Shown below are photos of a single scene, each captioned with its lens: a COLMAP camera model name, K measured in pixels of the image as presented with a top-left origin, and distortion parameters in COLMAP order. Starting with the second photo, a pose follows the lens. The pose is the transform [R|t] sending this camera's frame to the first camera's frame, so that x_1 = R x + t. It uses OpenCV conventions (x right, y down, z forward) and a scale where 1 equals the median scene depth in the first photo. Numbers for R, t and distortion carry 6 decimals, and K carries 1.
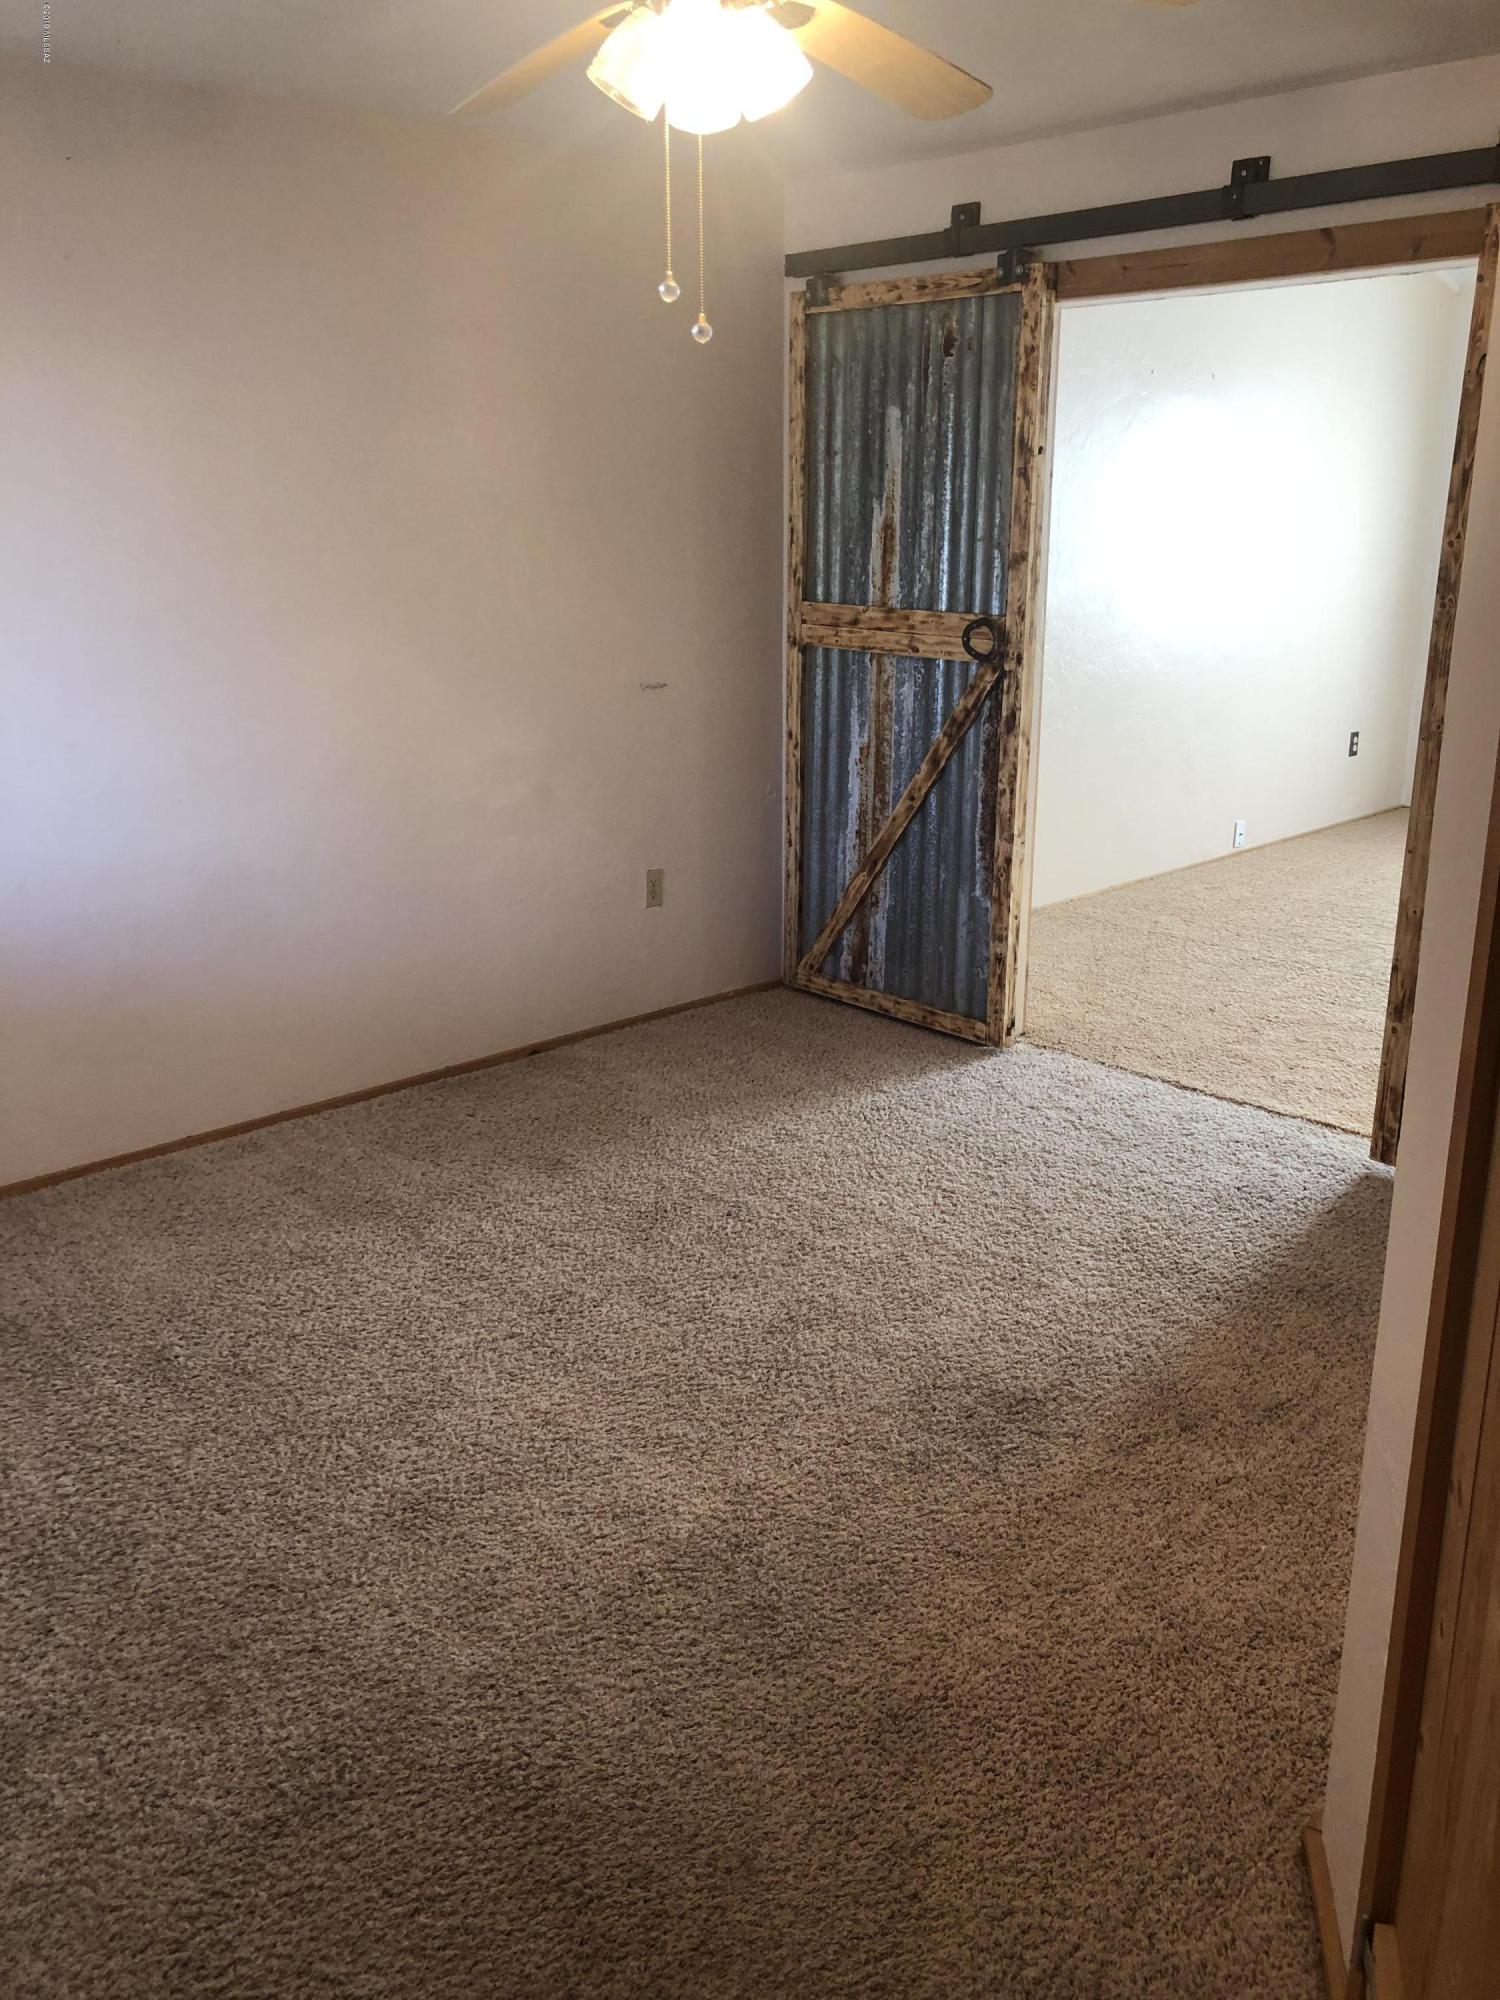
lens RADIAL K [[1641.4, 0, 750.0], [0, 1641.4, 1000.0], [0, 0, 1]] dist [0.001390, -0.001432]
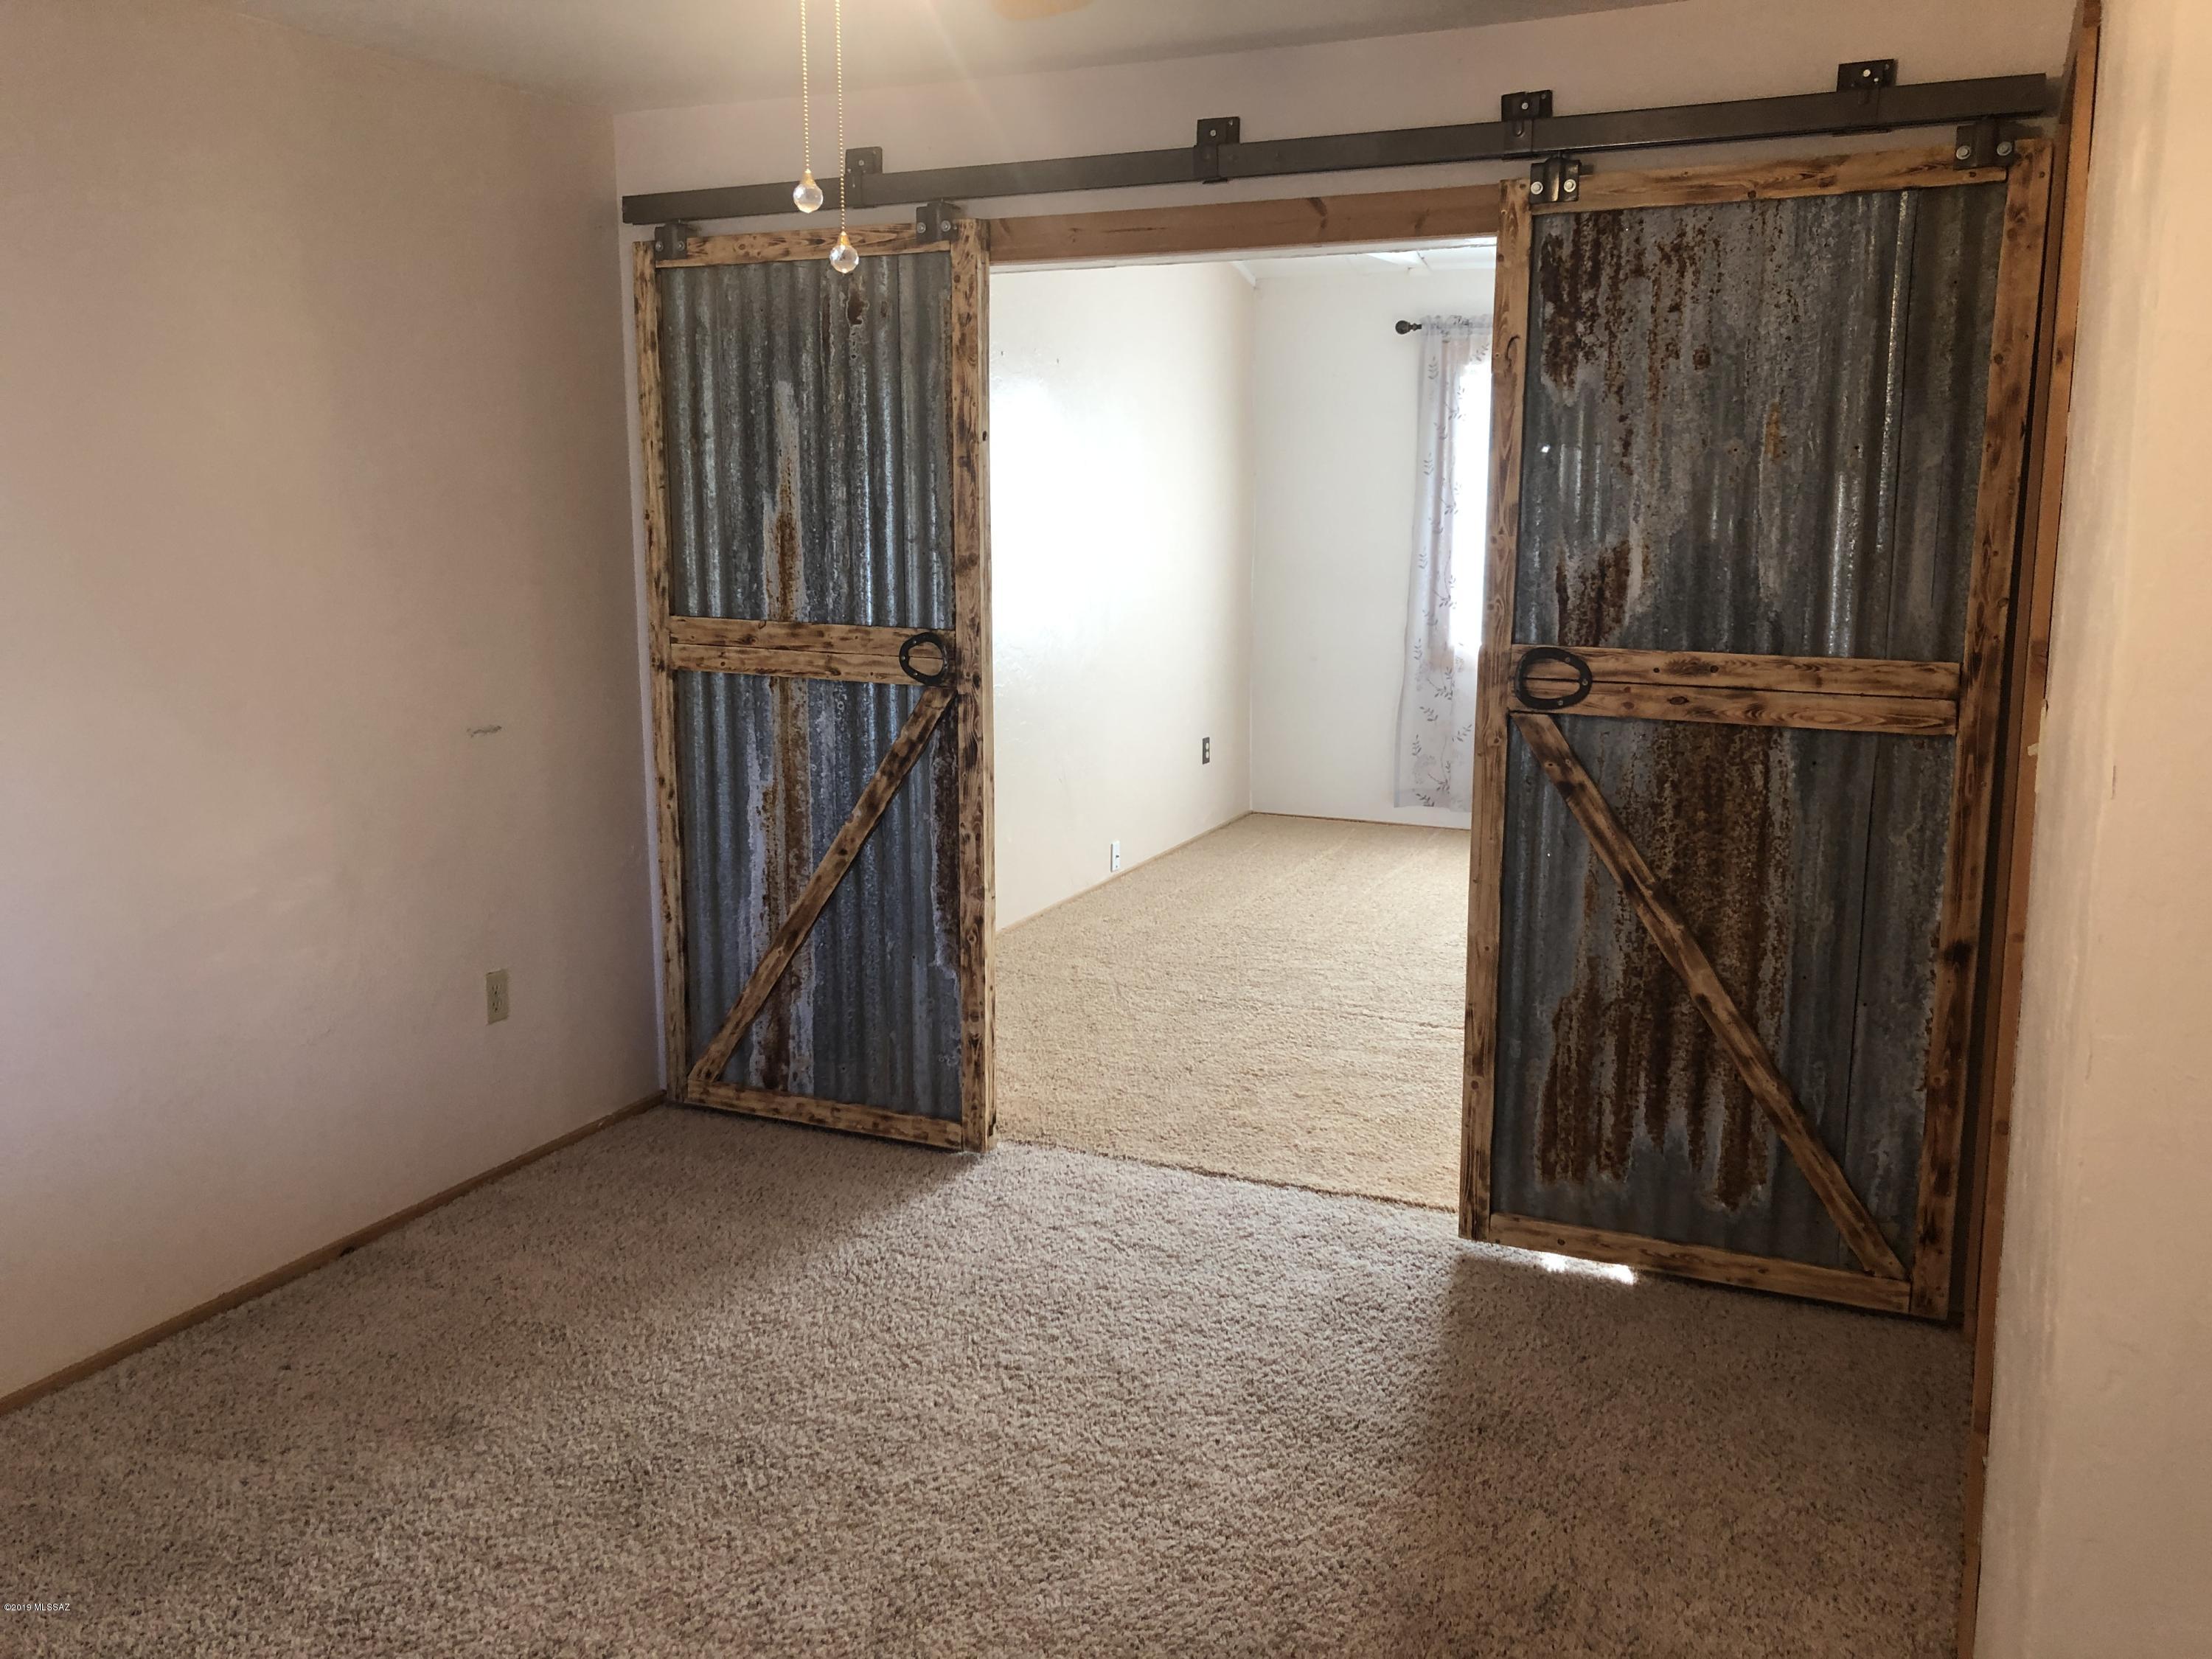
lens RADIAL K [[1760.3, 0, 1031.0], [0, 1760.3, 784.8], [0, 0, 1]] dist [0.187216, -0.545626]
pose [[0.922336, -0.059989, 0.381703, -0.149856], [0.110327, 0.987635, -0.111374, -0.050468], [-0.370303, 0.144836, 0.917550, 0.170322]]
